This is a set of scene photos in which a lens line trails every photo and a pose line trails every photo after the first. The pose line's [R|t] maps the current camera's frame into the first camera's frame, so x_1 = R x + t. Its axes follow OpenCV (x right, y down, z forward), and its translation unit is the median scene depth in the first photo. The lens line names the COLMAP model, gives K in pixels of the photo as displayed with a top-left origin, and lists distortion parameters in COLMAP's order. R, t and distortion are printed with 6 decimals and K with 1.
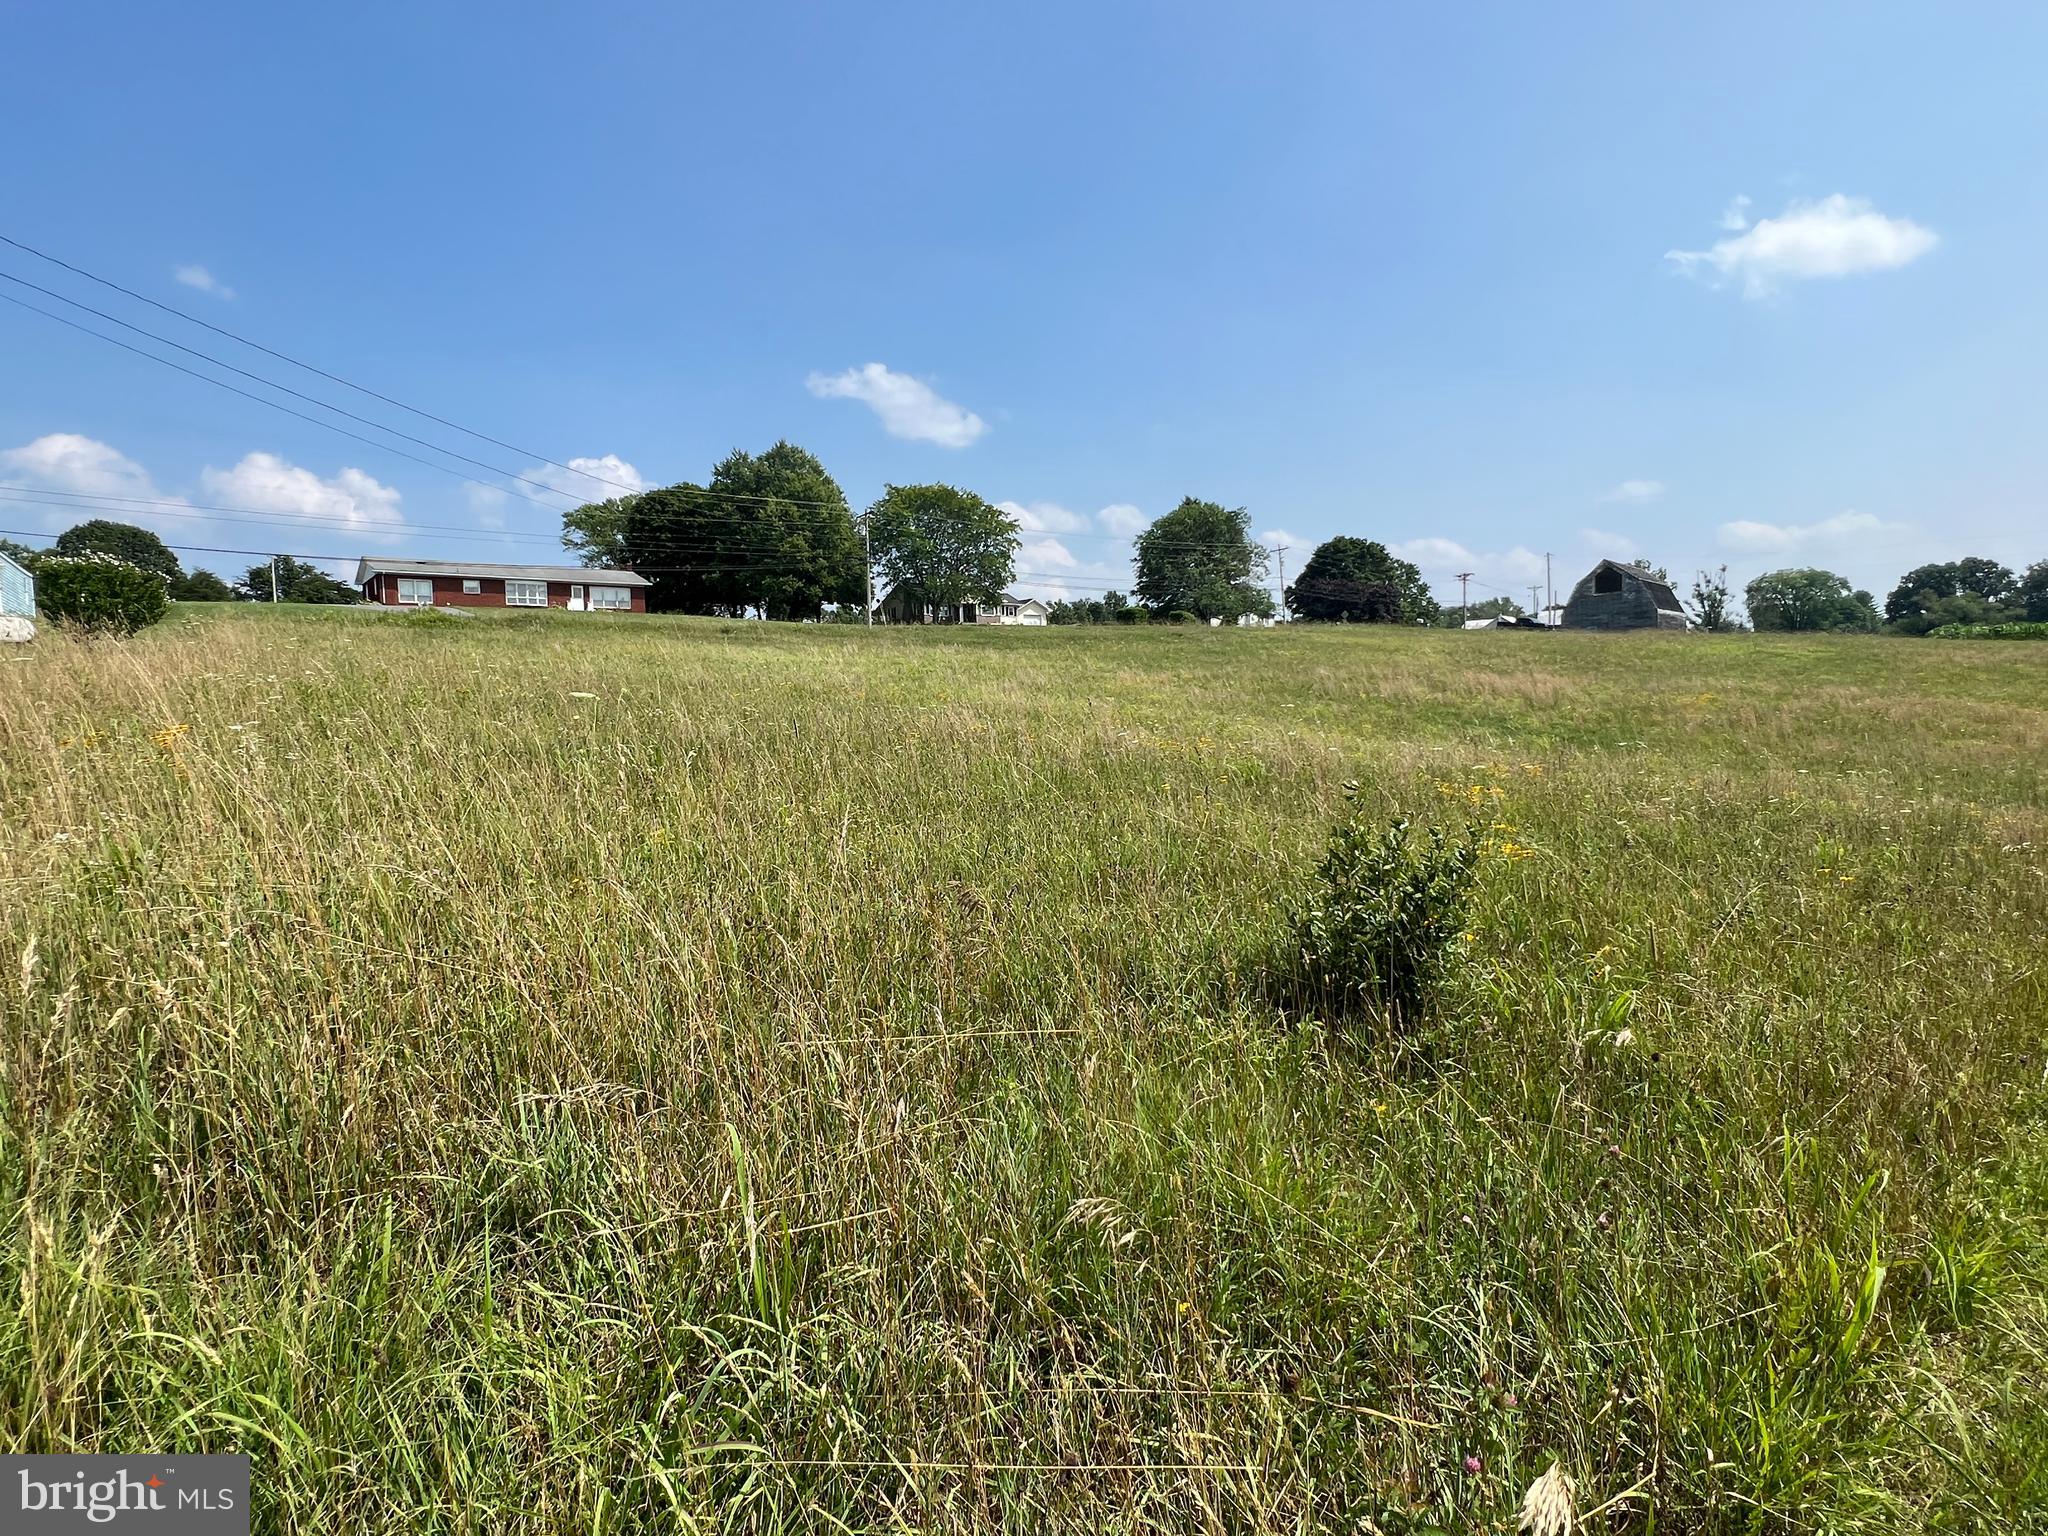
lens RADIAL K [[1029.5, 0, 1037.0], [0, 1029.5, 783.9], [0, 0, 1]] dist [-0.005732, -0.001464]
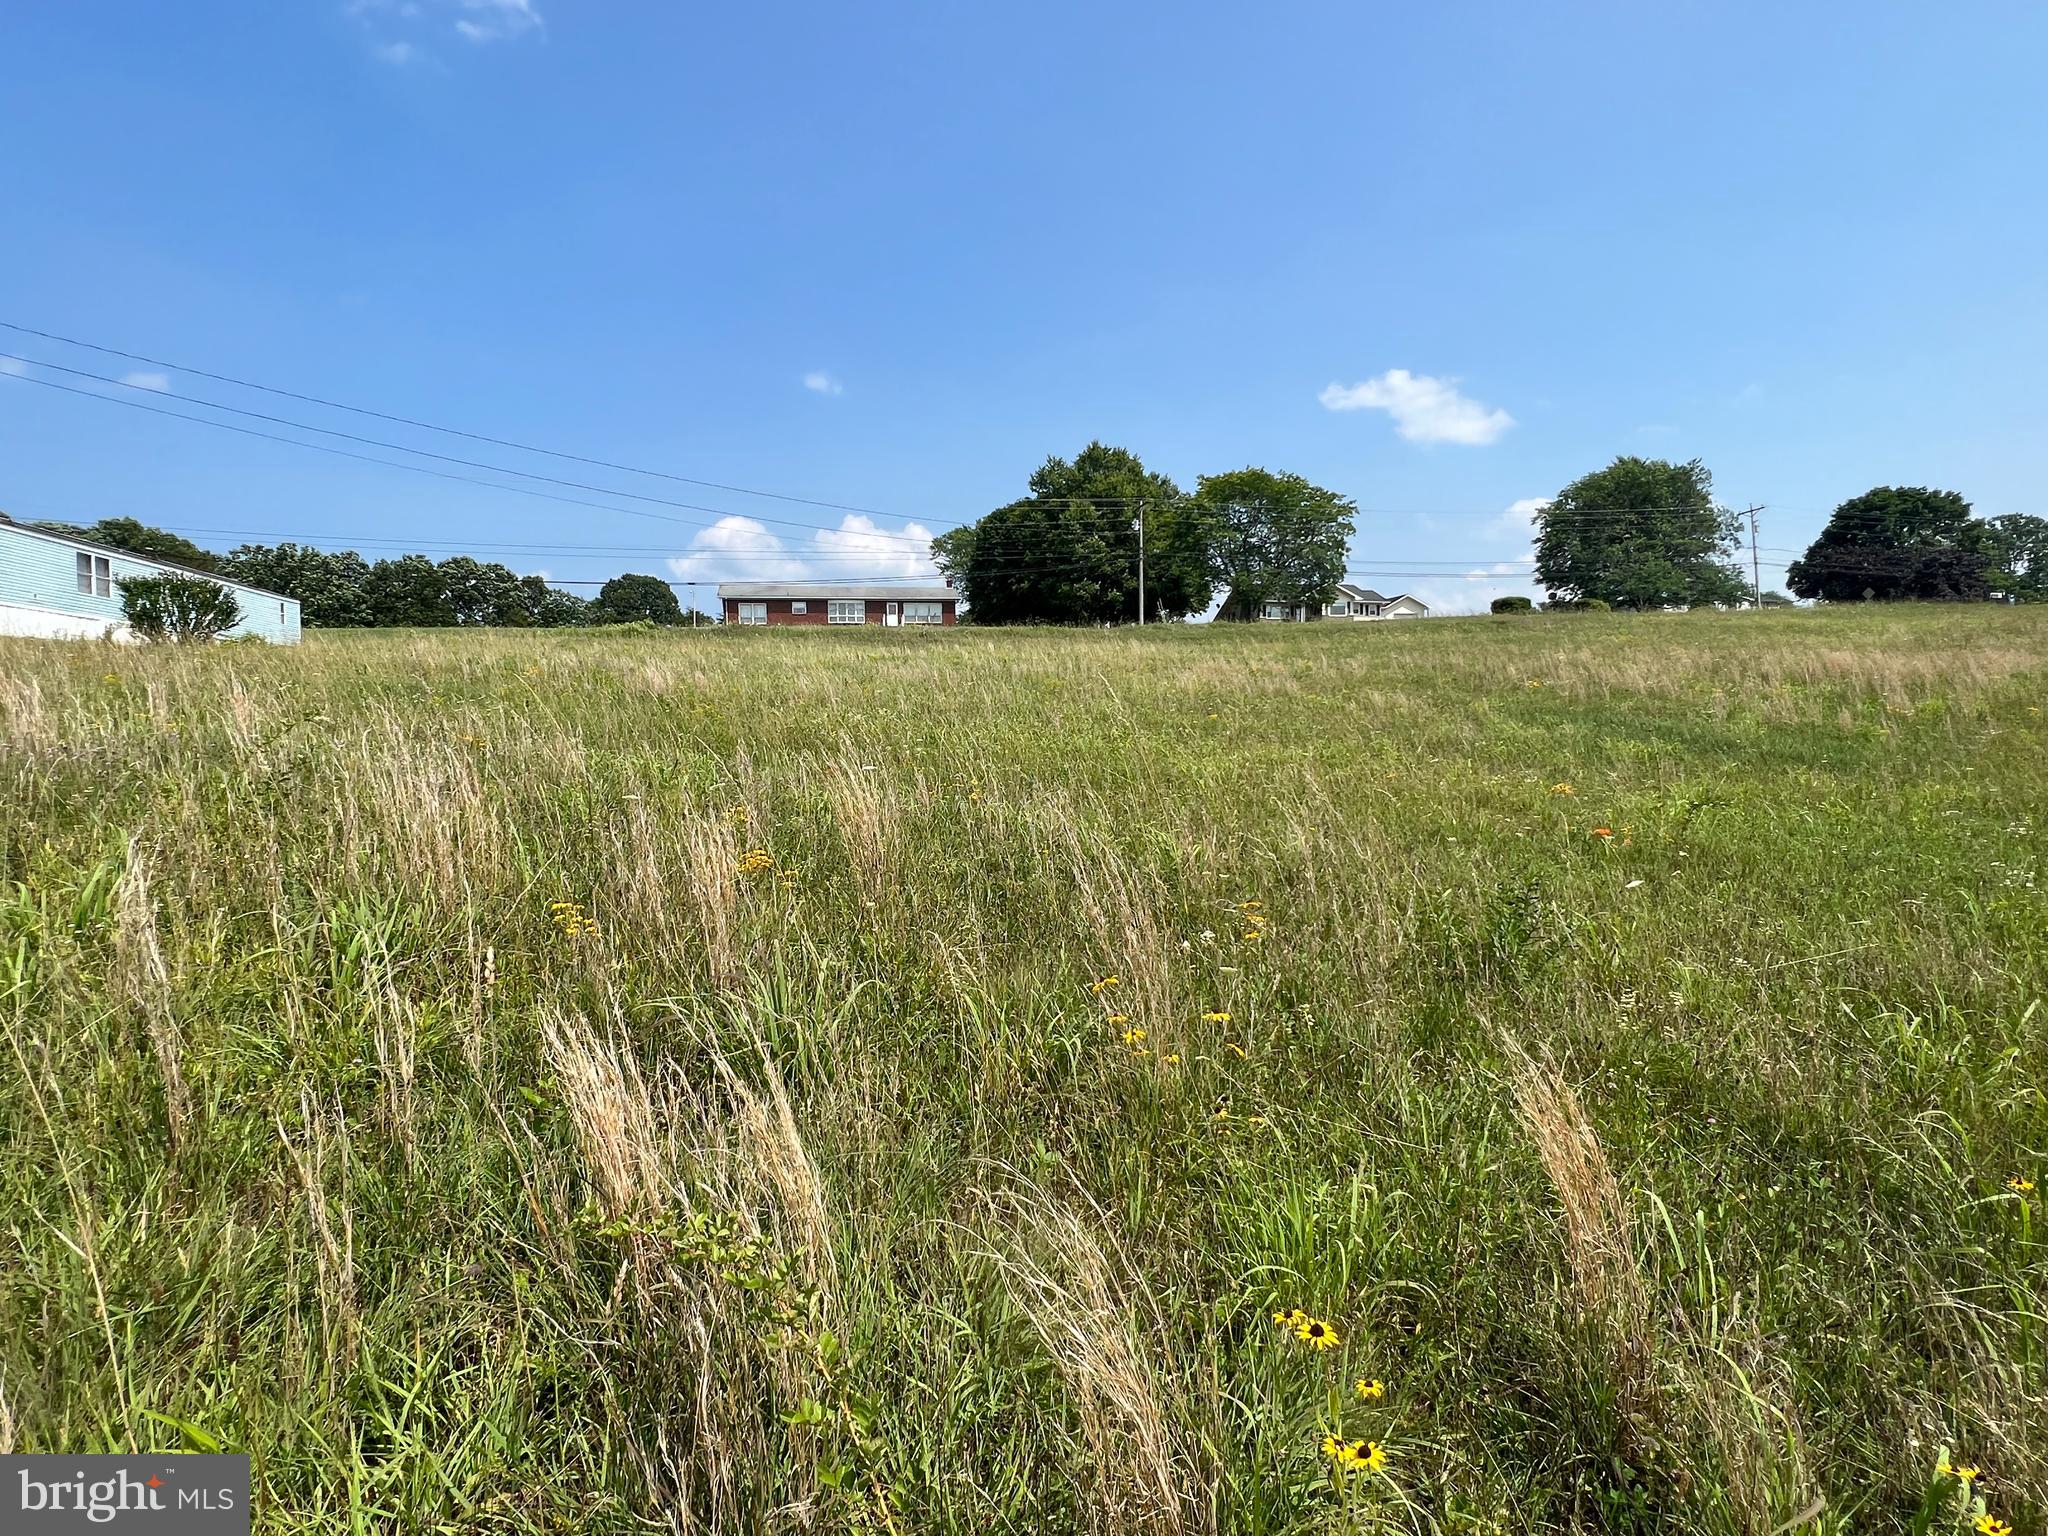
lens RADIAL K [[1029.5, 0, 1037.0], [0, 1029.5, 783.9], [0, 0, 1]] dist [-0.005732, -0.001464]
pose [[0.881635, 0.032577, -0.470806, 0.144886], [-0.041387, 0.999108, -0.008369, -0.004585], [0.470114, 0.026864, 0.882197, 0.119518]]
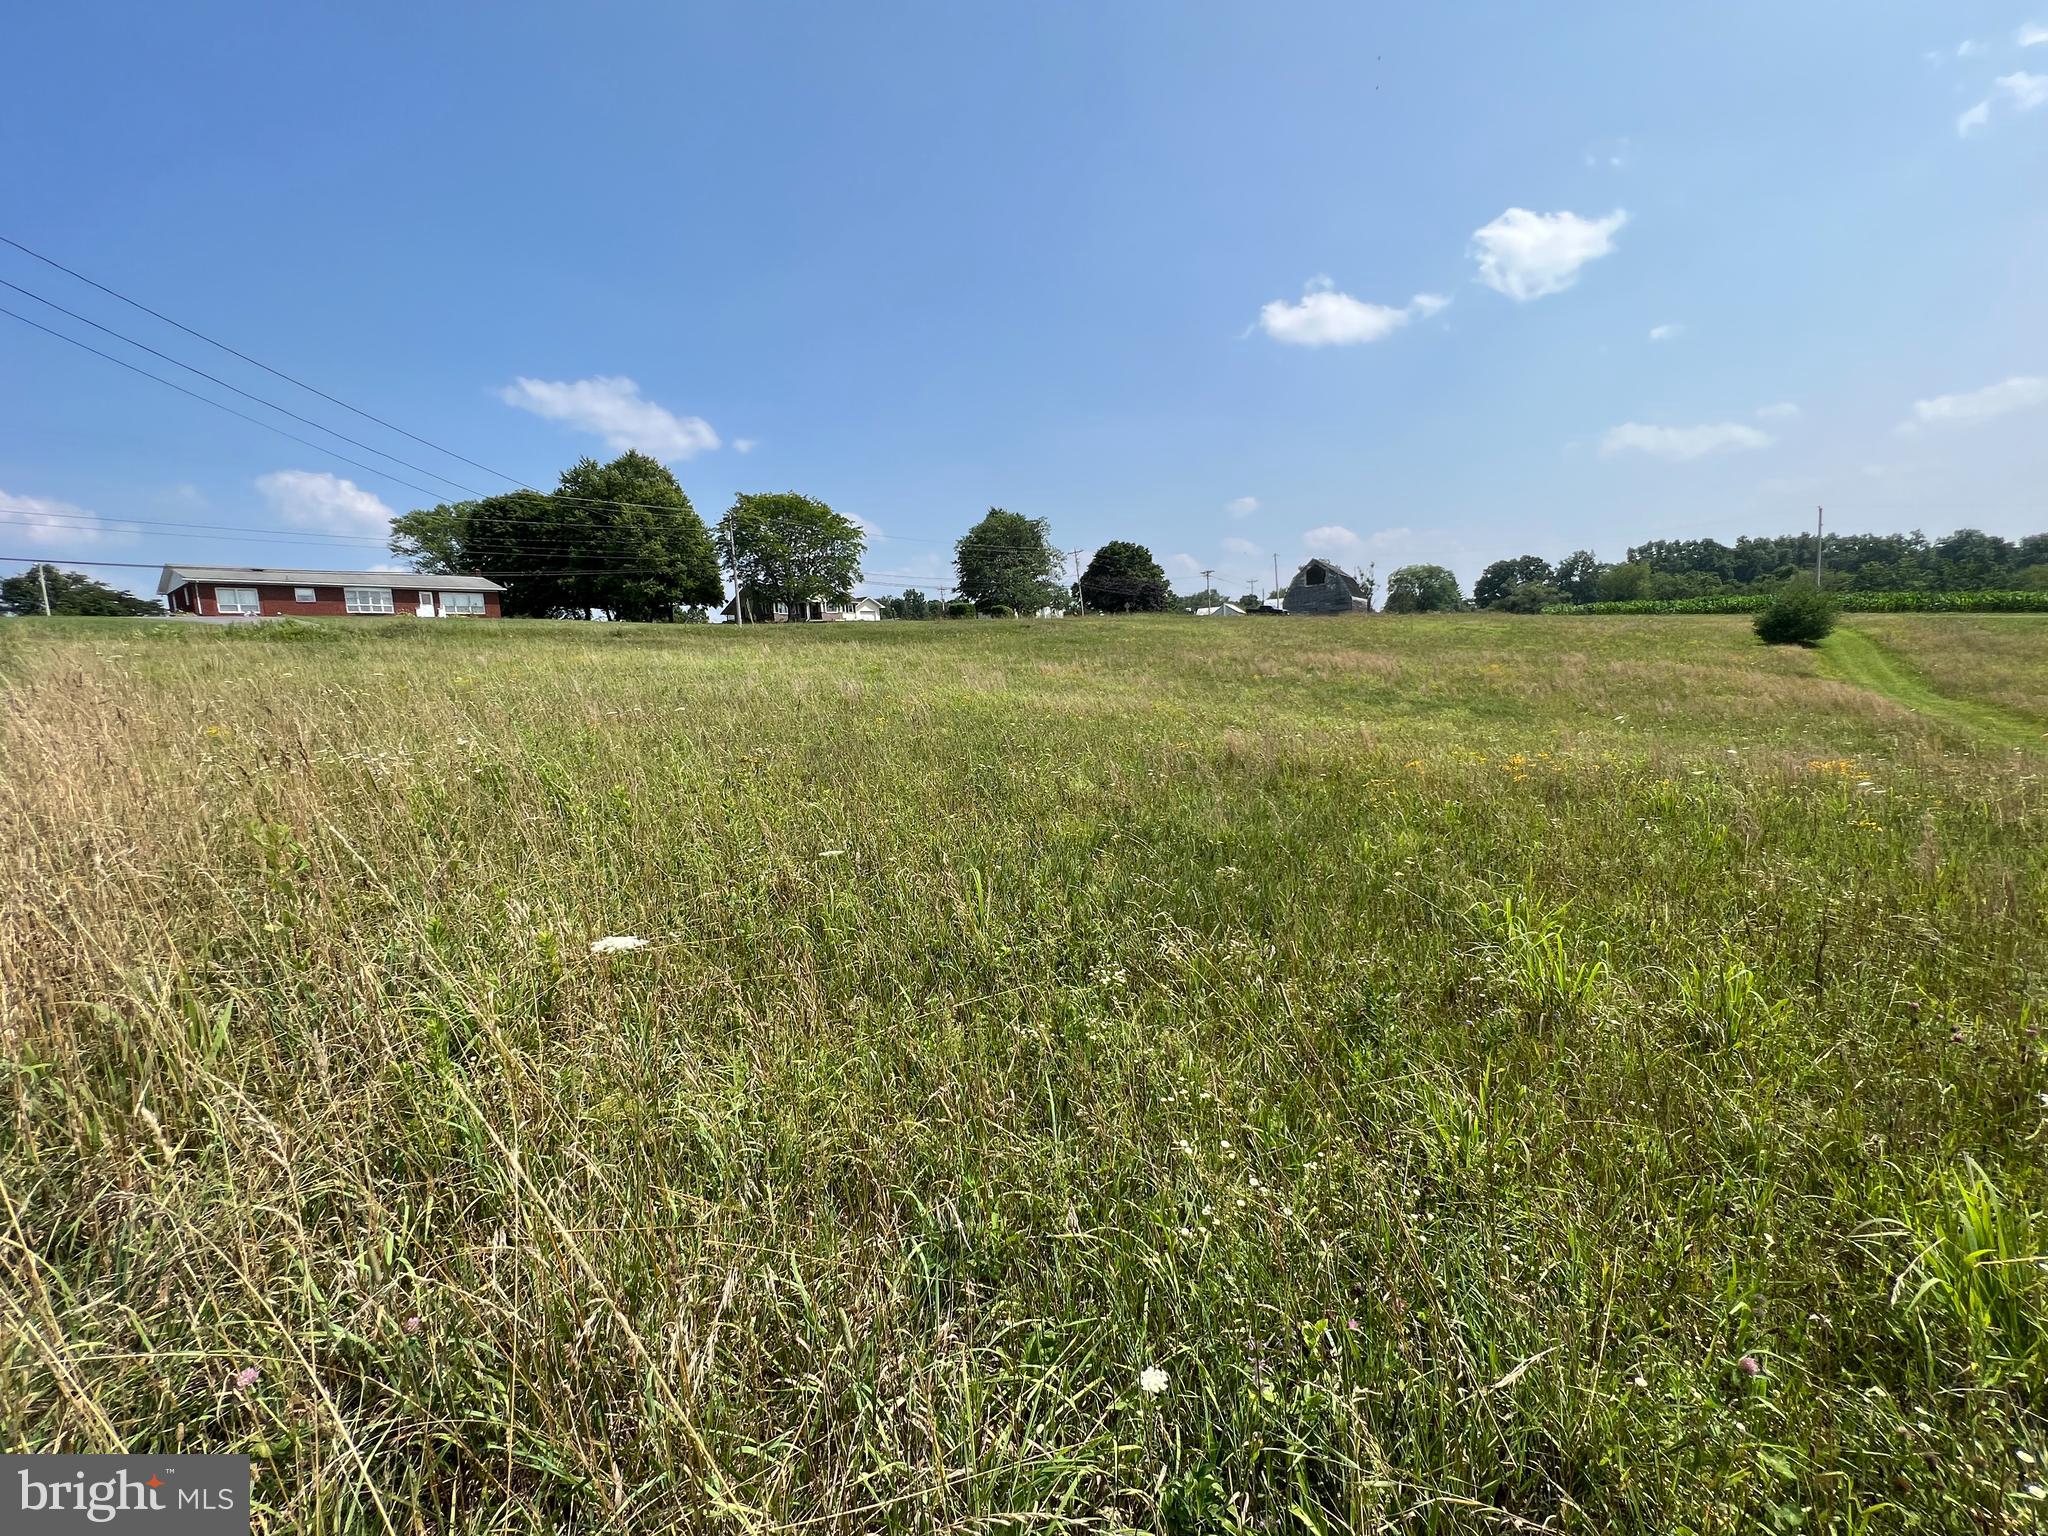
lens RADIAL K [[836.1, 0, 1024.0], [0, 836.1, 768.0], [0, 0, 1]] dist [0.000572, -0.005431]
pose [[0.971533, -0.063524, 0.228228, -0.064206], [0.057423, 0.997795, 0.033281, -0.013408], [-0.229839, -0.019228, 0.973039, 0.063197]]
